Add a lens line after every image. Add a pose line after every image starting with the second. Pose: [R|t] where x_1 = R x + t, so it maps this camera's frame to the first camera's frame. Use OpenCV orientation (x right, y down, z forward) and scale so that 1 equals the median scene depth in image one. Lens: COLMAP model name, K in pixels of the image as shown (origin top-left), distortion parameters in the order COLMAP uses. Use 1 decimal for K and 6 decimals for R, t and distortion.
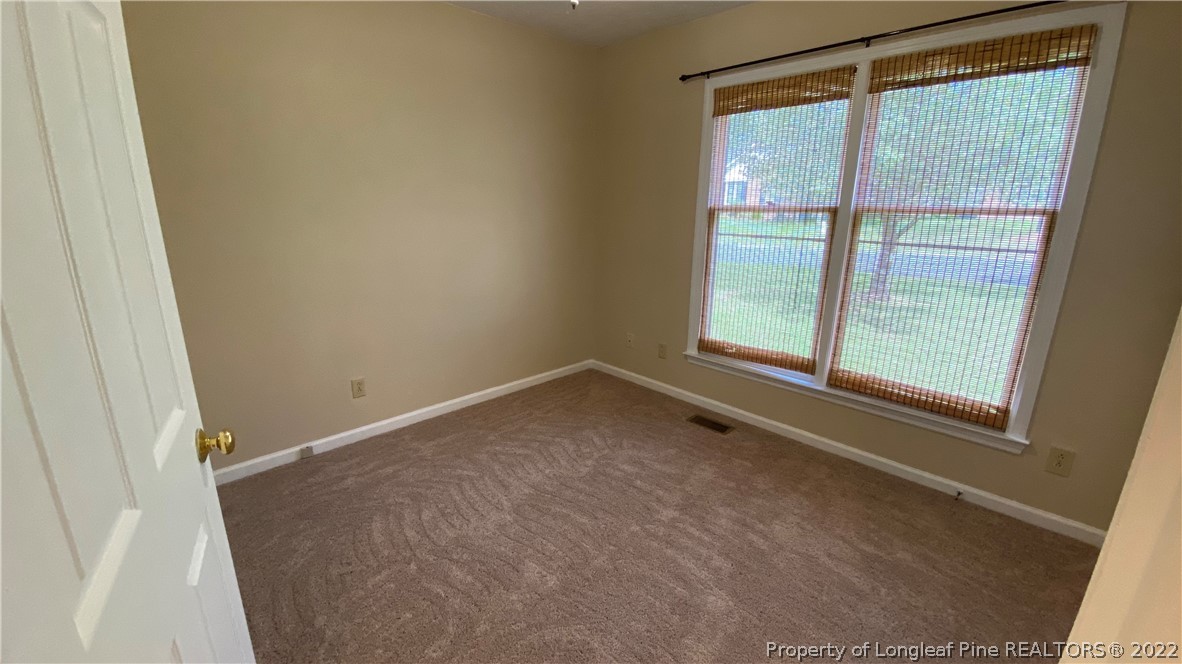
lens RADIAL K [[477.3, 0, 591.0], [0, 477.3, 332.0], [0, 0, 1]] dist [0.049024, -0.038118]
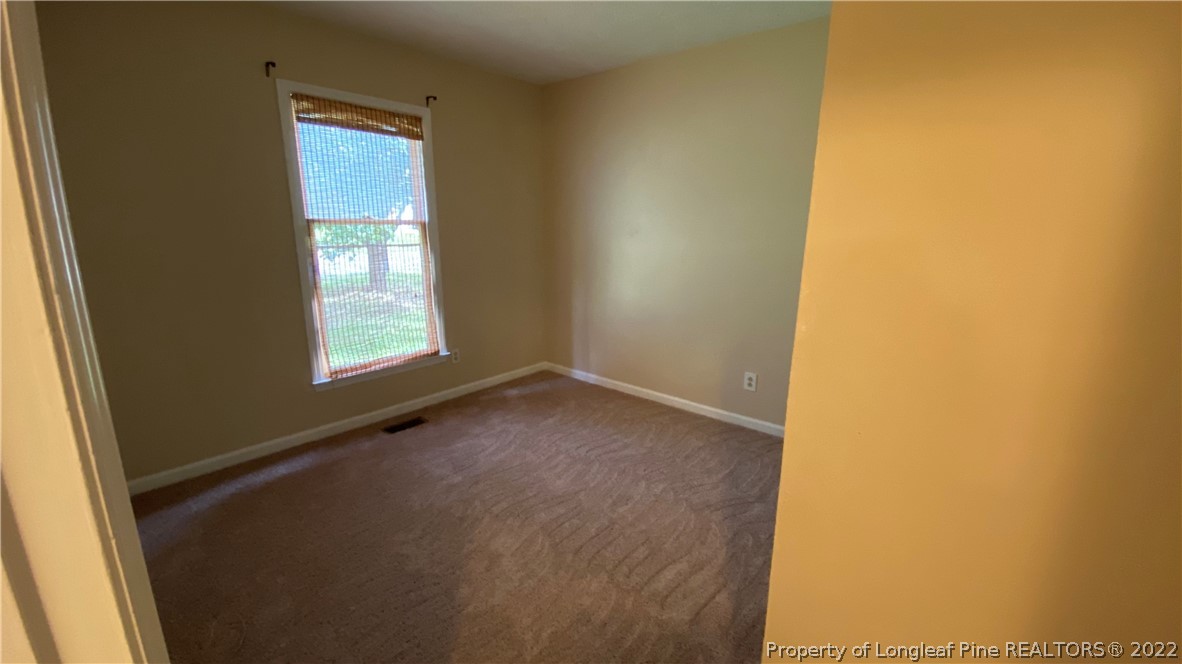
lens RADIAL K [[477.3, 0, 591.0], [0, 477.3, 332.0], [0, 0, 1]] dist [0.049024, -0.038118]
pose [[-0.095342, -0.226272, 0.969387, -0.770333], [0.235205, 0.941128, 0.242809, -0.161572], [-0.967258, 0.251155, -0.036509, 0.597624]]
